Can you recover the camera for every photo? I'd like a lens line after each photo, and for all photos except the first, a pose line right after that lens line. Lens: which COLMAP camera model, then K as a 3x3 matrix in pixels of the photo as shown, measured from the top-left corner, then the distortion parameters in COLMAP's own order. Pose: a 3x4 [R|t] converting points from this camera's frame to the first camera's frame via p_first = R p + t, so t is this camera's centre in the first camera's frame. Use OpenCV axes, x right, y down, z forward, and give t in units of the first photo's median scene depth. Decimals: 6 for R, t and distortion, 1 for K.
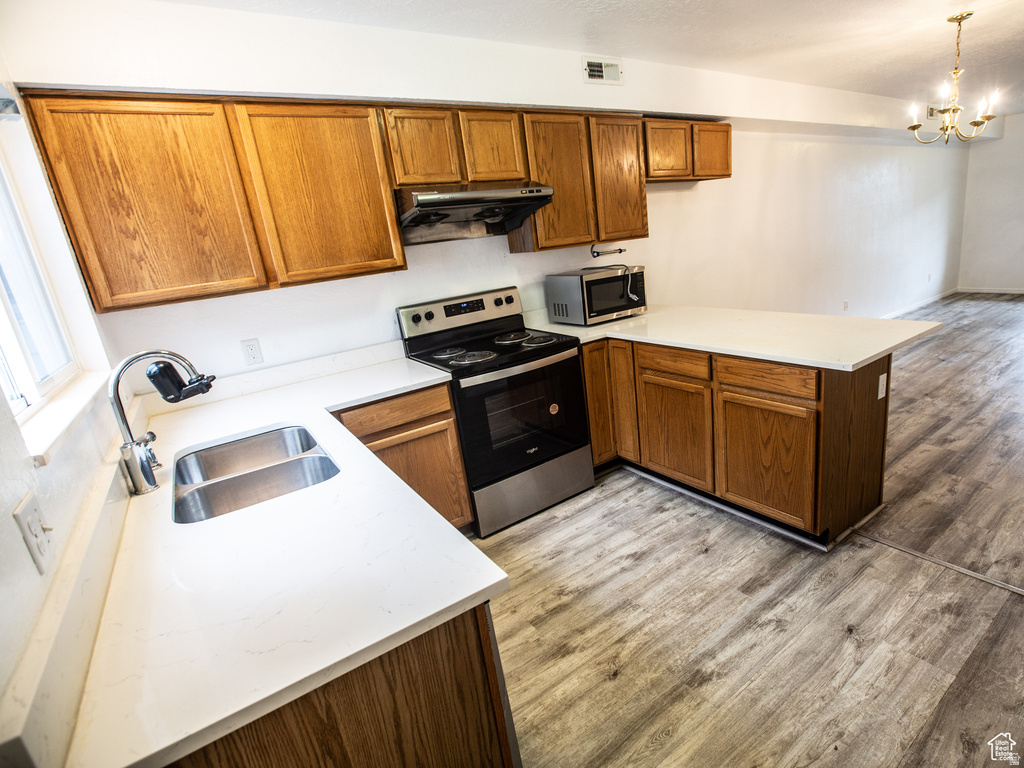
lens RADIAL K [[508.6, 0, 570.6], [0, 508.6, 384.3], [0, 0, 1]] dist [-0.023540, 0.008398]
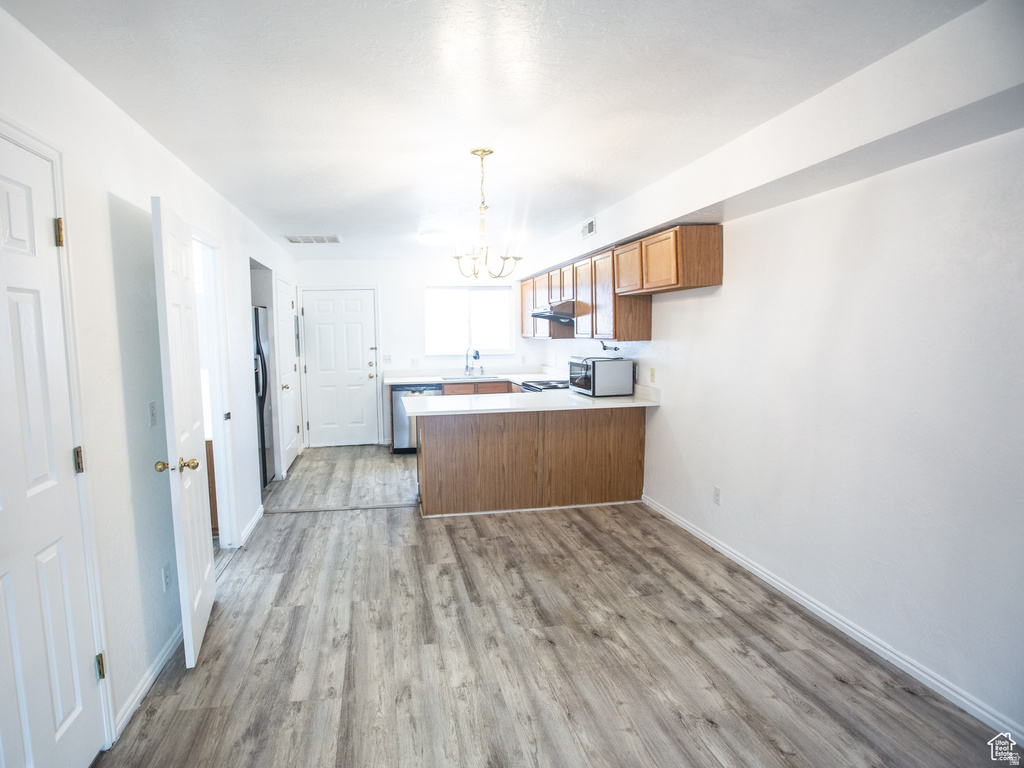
lens RADIAL K [[556.6, 0, 506.2], [0, 556.6, 391.5], [0, 0, 1]] dist [-0.016755, 0.012615]
pose [[-0.407408, 0.208977, -0.889015, 1.912761], [-0.204401, 0.927905, 0.311789, -0.702864], [0.890078, 0.308741, -0.335320, 1.631959]]
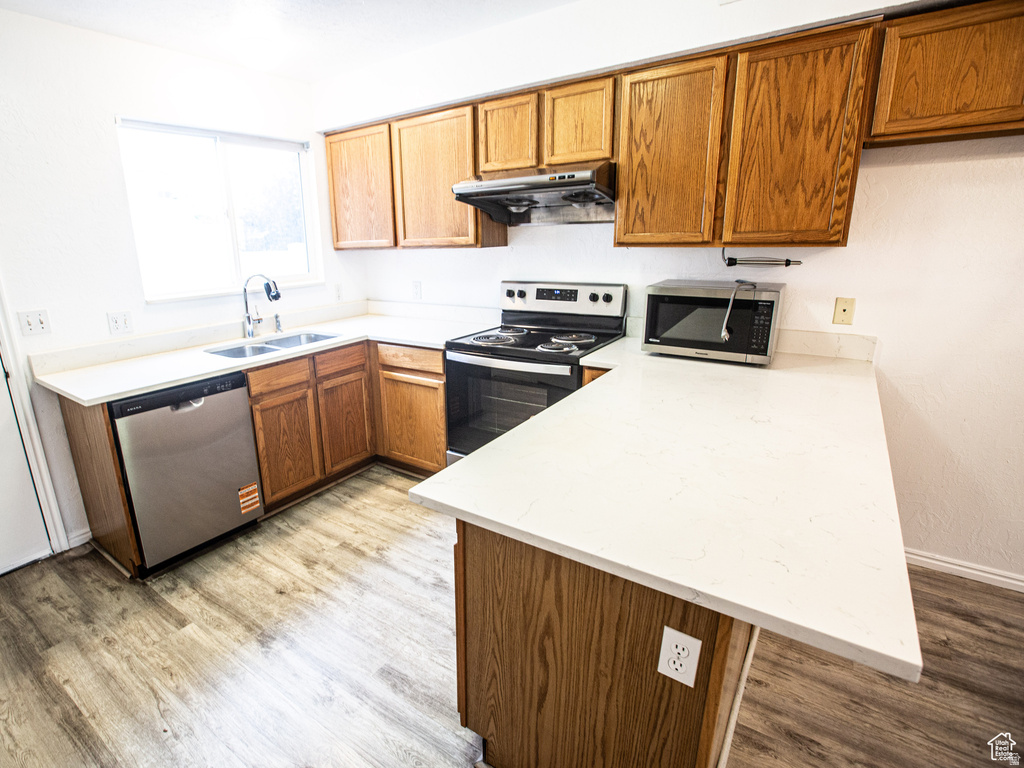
lens RADIAL K [[556.6, 0, 506.2], [0, 556.6, 391.5], [0, 0, 1]] dist [-0.016755, 0.012615]
pose [[0.299017, 0.358842, -0.884207, 0.841673], [-0.278412, 0.919092, 0.278848, -0.274302], [0.912730, 0.162793, 0.374730, 0.596493]]
